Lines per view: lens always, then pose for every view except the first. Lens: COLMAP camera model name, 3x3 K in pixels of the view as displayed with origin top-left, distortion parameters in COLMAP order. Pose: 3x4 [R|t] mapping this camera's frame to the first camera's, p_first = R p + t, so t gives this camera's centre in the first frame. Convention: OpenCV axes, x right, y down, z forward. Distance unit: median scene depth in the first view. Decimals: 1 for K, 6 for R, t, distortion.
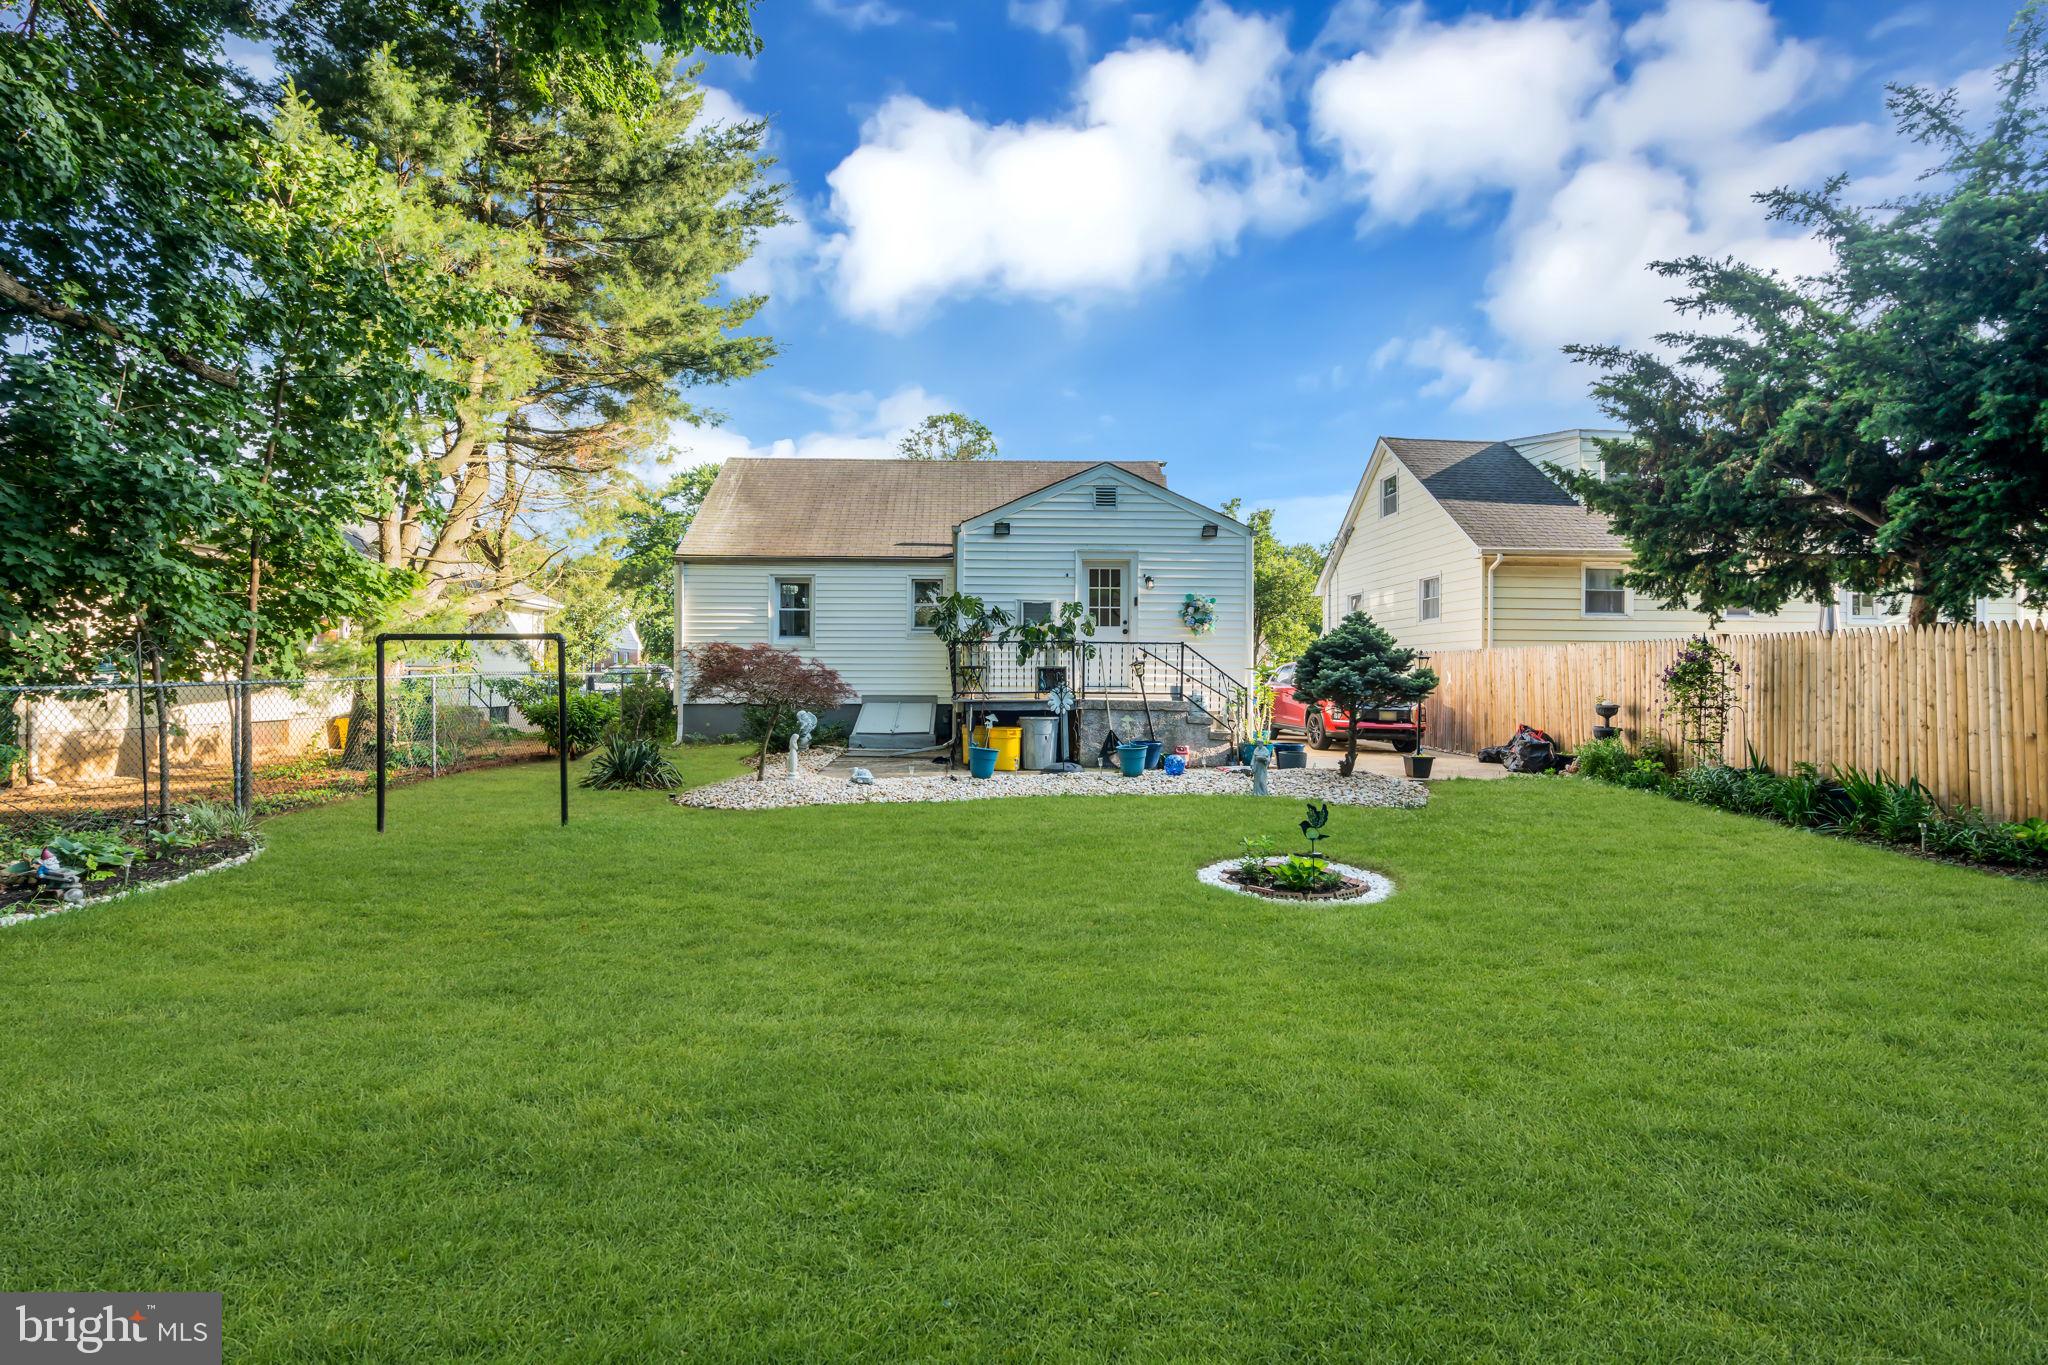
lens RADIAL K [[913.6, 0, 1033.4], [0, 913.6, 677.7], [0, 0, 1]] dist [-0.000052, -0.000018]
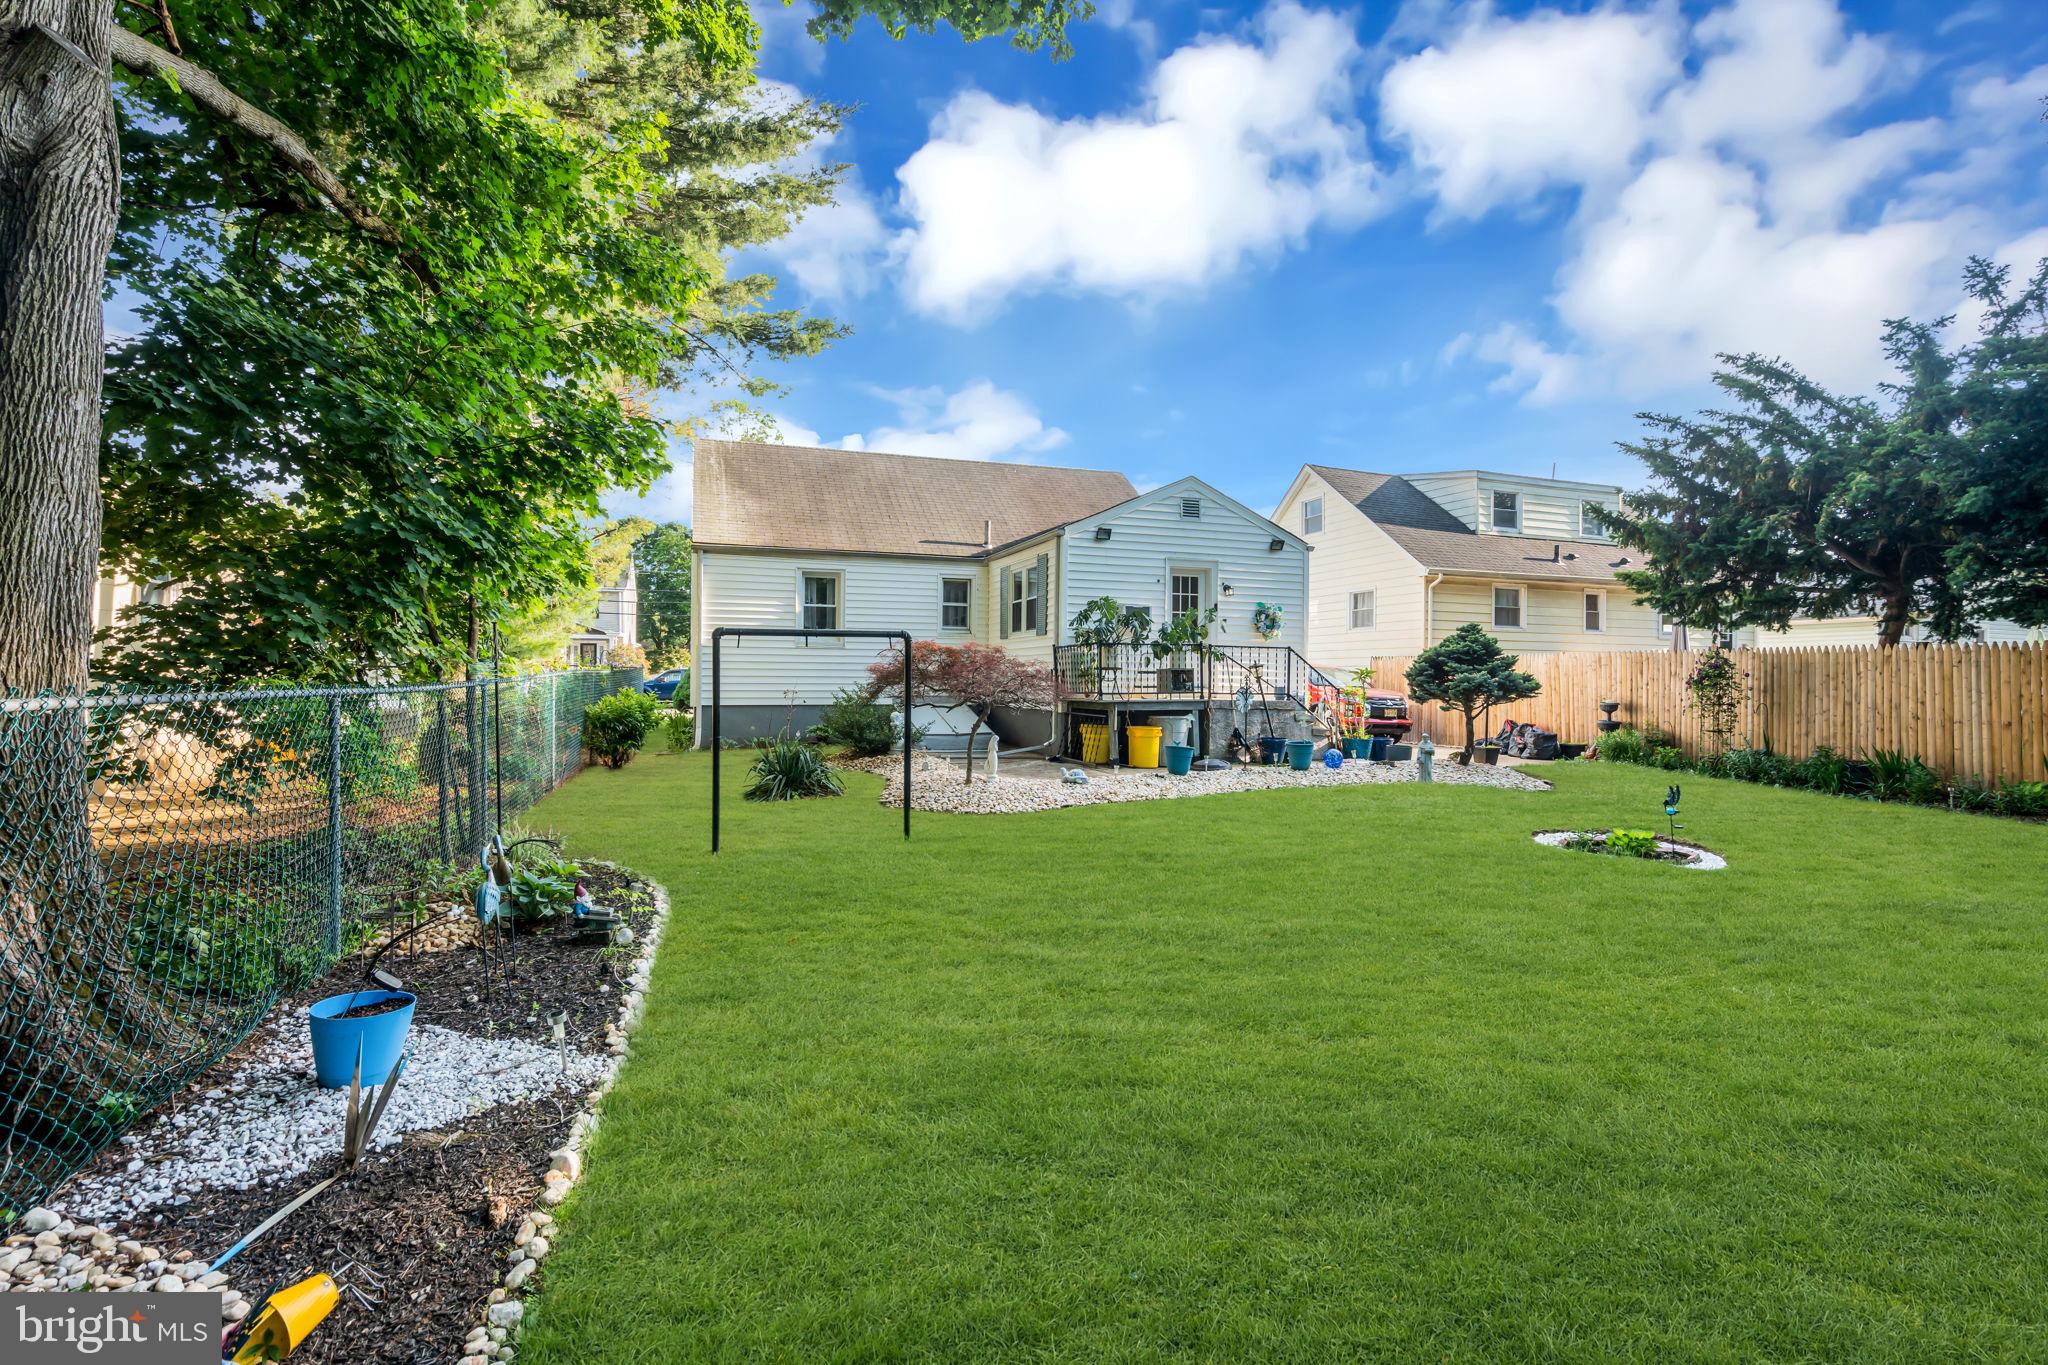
lens RADIAL K [[914.5, 0, 1024.0], [0, 914.5, 682.5], [0, 0, 1]] dist [-0.002753, -0.000378]
pose [[0.960187, 0.002901, 0.279343, -0.451849], [-0.004394, 0.999979, 0.004719, -0.000009], [-0.279324, -0.005759, 0.960180, 0.037387]]
